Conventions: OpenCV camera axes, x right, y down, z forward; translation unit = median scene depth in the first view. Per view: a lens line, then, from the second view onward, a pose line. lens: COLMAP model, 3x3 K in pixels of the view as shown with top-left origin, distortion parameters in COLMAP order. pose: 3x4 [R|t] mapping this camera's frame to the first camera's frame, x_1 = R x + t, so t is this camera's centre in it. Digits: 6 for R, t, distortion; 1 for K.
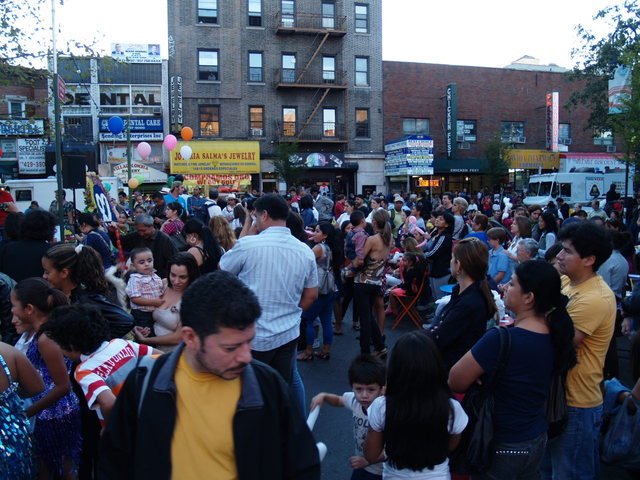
lens RADIAL K [[522.2, 0, 321.3], [0, 522.2, 239.0], [0, 0, 1]] dist [-0.107567, 0.043592]
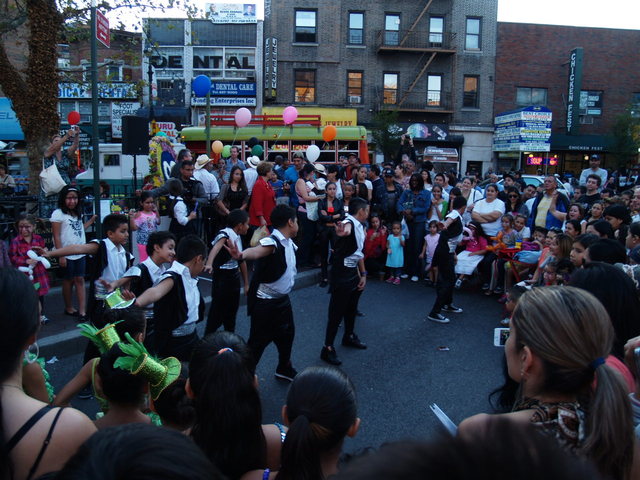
lens RADIAL K [[522.2, 0, 321.6], [0, 522.2, 235.6], [0, 0, 1]] dist [-0.107567, 0.043592]
pose [[0.983307, 0.055175, -0.173385, -0.008349], [-0.046924, 0.997579, 0.051332, -0.007592], [0.175797, -0.042339, 0.983515, 0.068465]]
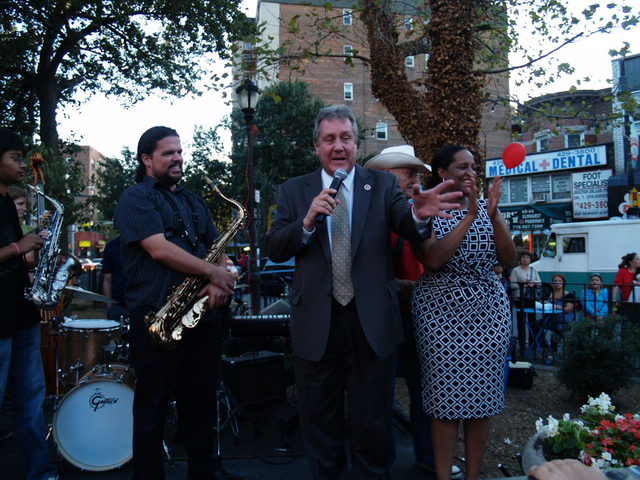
lens RADIAL K [[522.2, 0, 318.7], [0, 522.2, 238.5], [0, 0, 1]] dist [-0.107567, 0.043592]
pose [[0.522032, -0.012816, -0.852830, -0.129734], [-0.081075, 0.994614, -0.064574, -0.015987], [0.849064, 0.102852, 0.518181, 0.251233]]
